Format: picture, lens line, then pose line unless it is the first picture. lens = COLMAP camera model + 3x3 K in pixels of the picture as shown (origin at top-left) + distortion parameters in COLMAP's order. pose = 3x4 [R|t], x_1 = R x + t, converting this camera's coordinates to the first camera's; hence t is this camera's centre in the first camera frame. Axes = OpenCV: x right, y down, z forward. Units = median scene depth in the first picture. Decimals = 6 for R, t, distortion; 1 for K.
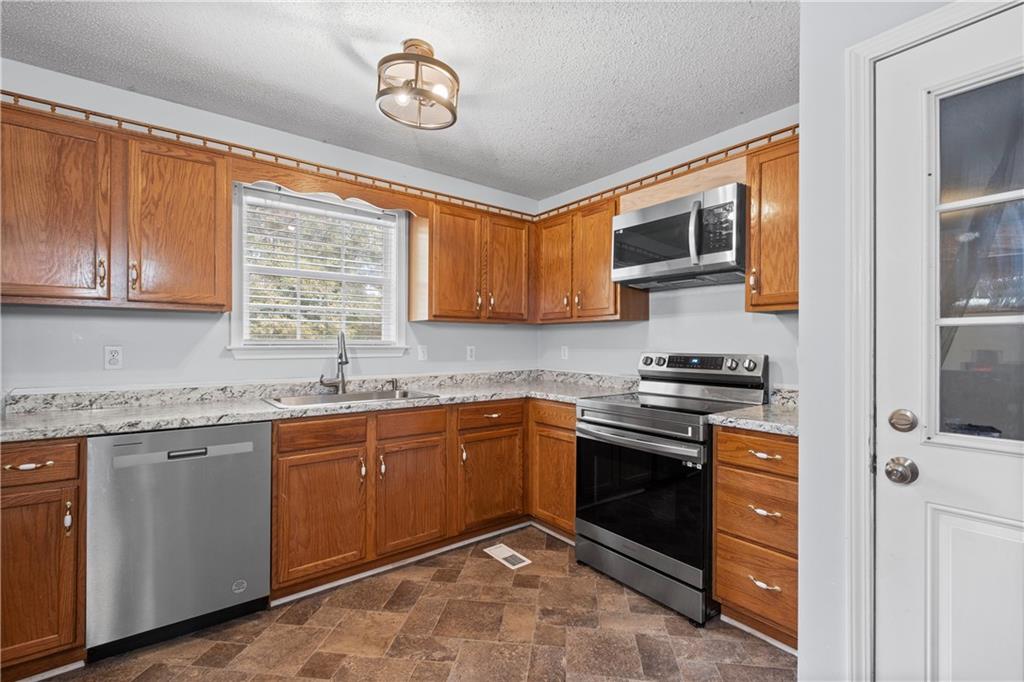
lens RADIAL K [[449.5, 0, 515.0], [0, 449.5, 343.2], [0, 0, 1]] dist [0.001233, -0.000142]
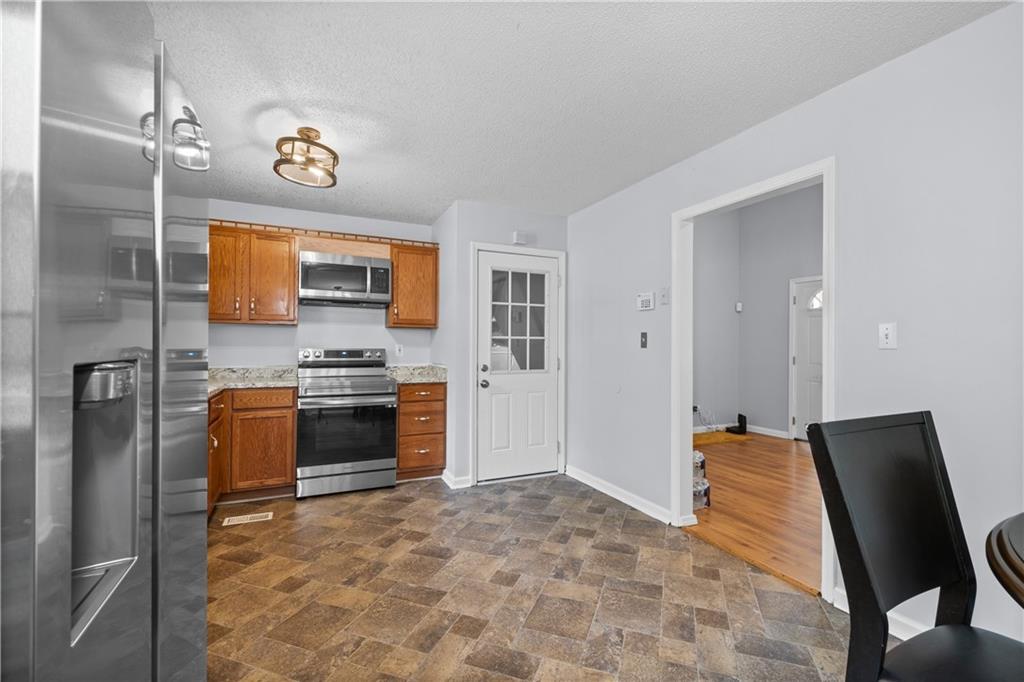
lens RADIAL K [[449.5, 0, 515.0], [0, 449.5, 343.2], [0, 0, 1]] dist [0.001233, -0.000142]
pose [[0.219706, 0.004134, 0.975557, -1.096631], [-0.009191, 0.999955, -0.002168, 0.001100], [-0.975523, -0.008490, 0.219734, 0.049282]]
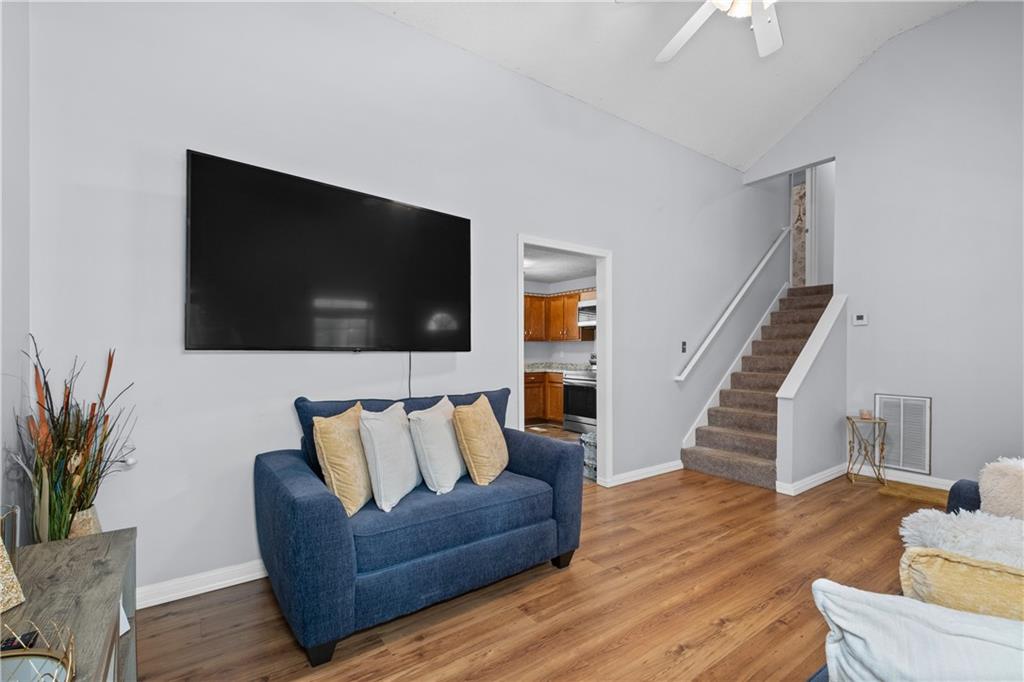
lens RADIAL K [[449.5, 0, 515.0], [0, 449.5, 343.2], [0, 0, 1]] dist [0.001233, -0.000142]
pose [[0.999235, -0.004548, -0.038853, -0.050612], [0.004085, 0.999920, -0.011984, -0.012088], [0.038904, 0.011816, 0.999173, -1.805964]]
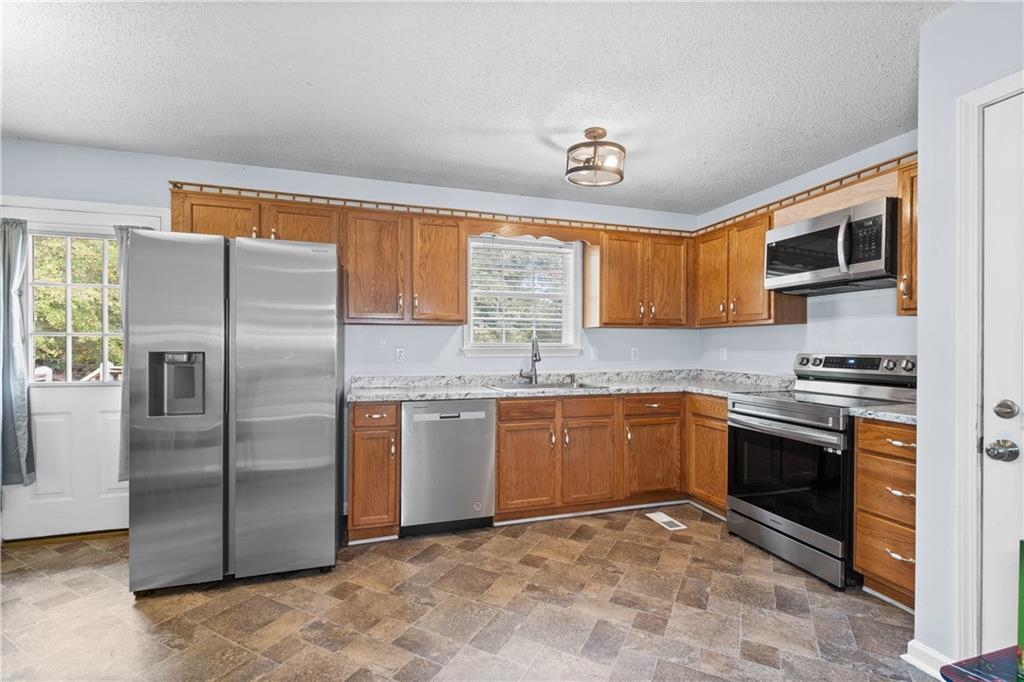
lens RADIAL K [[447.9, 0, 516.9], [0, 447.9, 348.8], [0, 0, 1]] dist [0.000443, -0.000349]
pose [[0.937469, -0.000384, -0.348068, 0.028714], [0.002868, 0.999974, 0.006622, -0.000006], [0.348056, -0.007206, 0.937446, -0.284446]]
